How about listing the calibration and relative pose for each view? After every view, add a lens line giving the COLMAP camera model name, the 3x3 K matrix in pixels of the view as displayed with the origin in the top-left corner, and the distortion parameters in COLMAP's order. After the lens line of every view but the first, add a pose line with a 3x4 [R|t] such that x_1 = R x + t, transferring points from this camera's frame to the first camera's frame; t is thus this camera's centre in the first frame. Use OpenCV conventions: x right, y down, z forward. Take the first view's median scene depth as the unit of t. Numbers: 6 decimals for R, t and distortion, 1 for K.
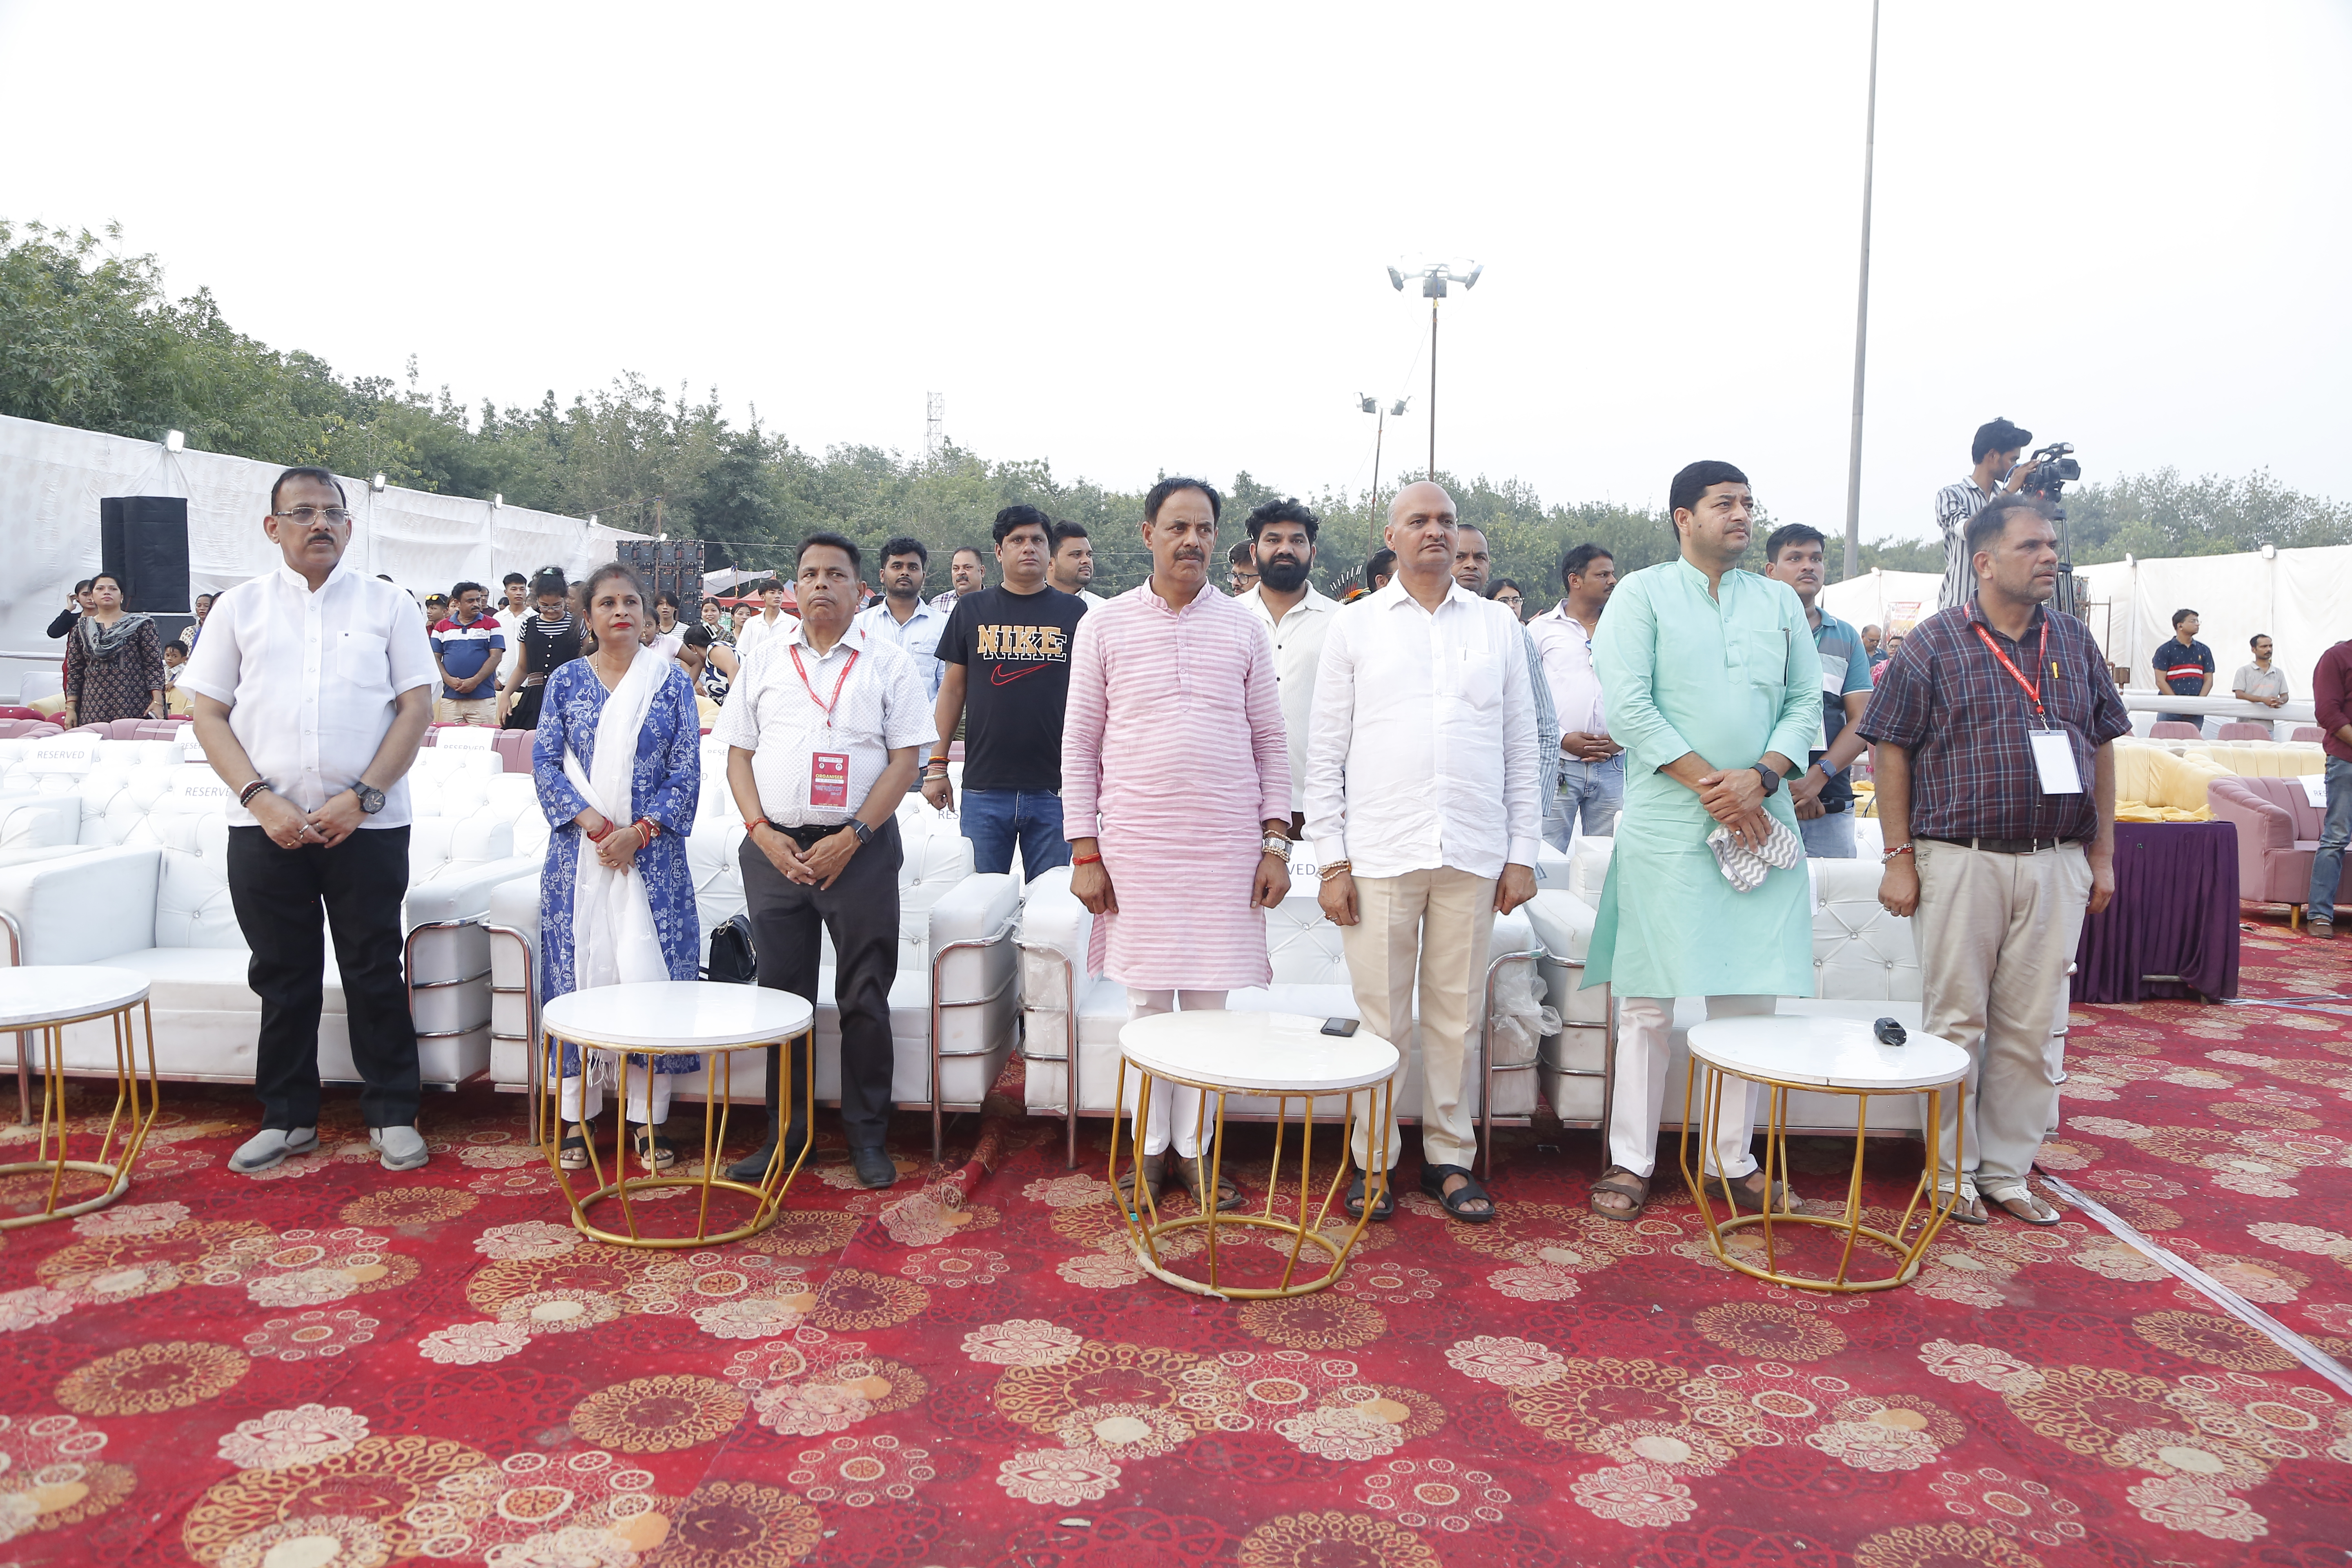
lens RADIAL K [[1756.3, 0, 1173.3], [0, 1756.3, 776.9], [0, 0, 1]] dist [-0.059733, 0.015199]
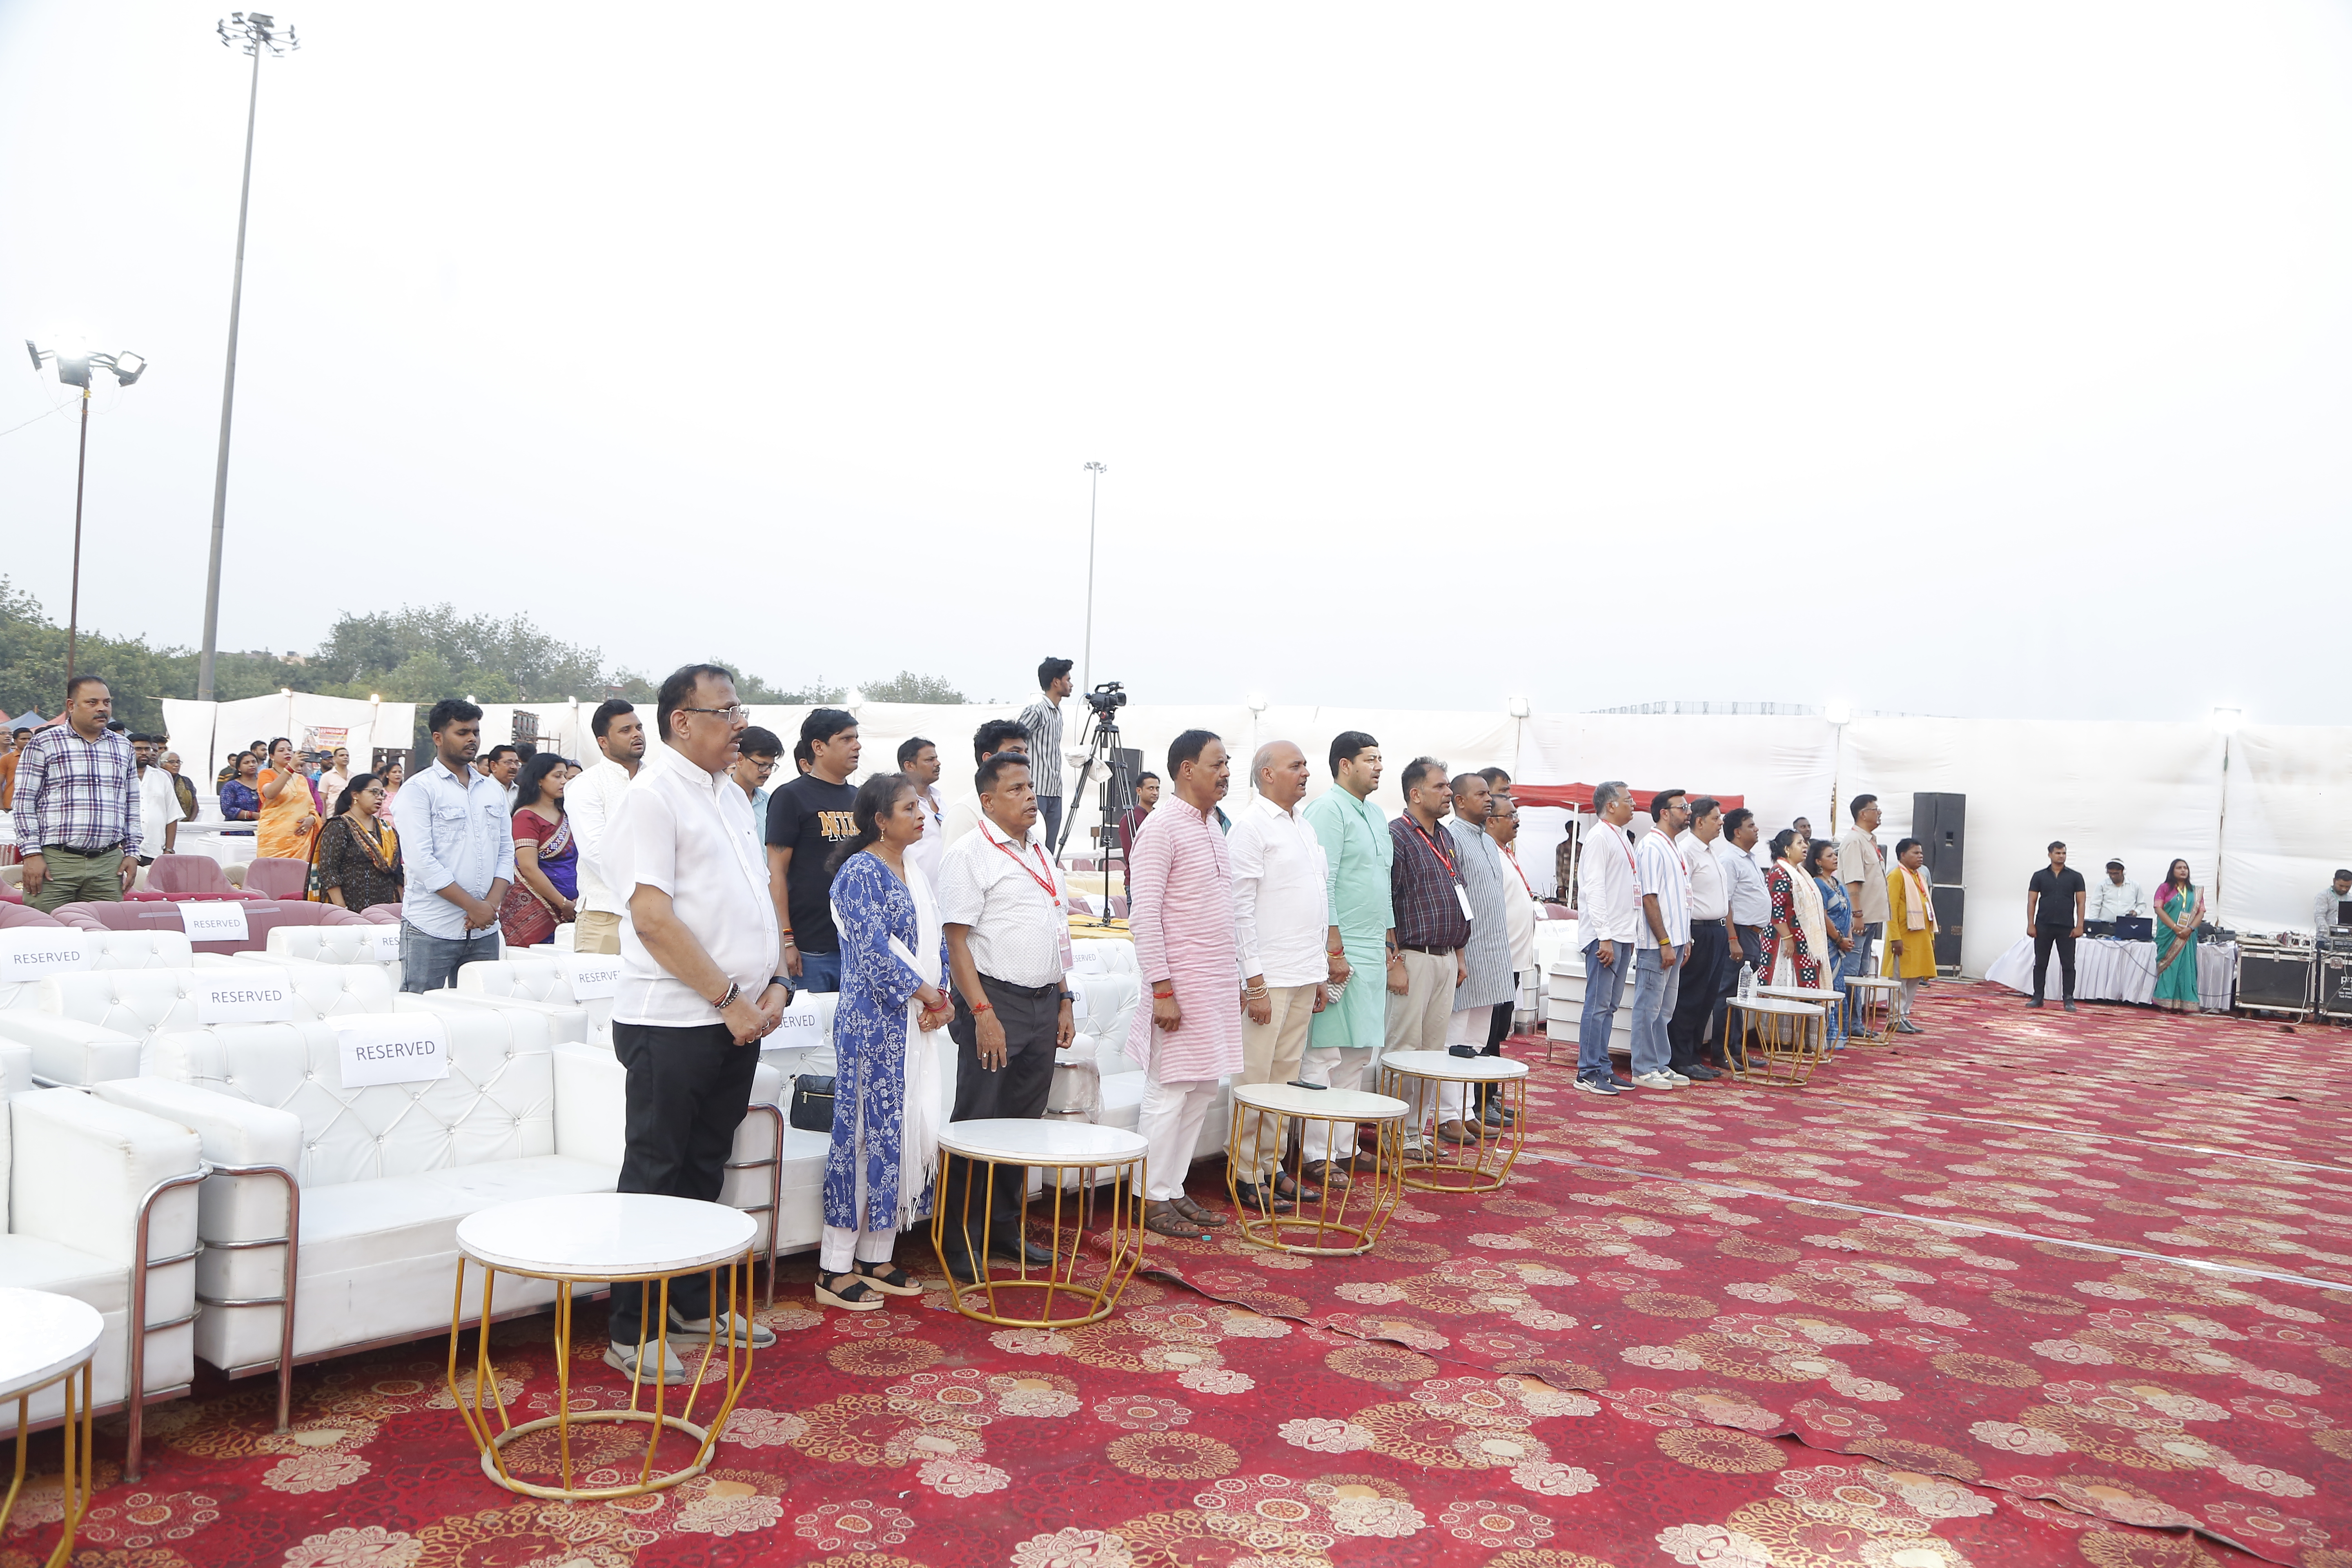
lens RADIAL K [[1778.8, 0, 1177.0], [0, 1778.8, 790.7], [0, 0, 1]] dist [-0.065368, 0.003548]
pose [[0.530388, 0.018773, 0.847547, -1.385805], [0.026497, 0.998899, -0.038707, -0.067397], [-0.847341, 0.042987, 0.529307, 0.245793]]
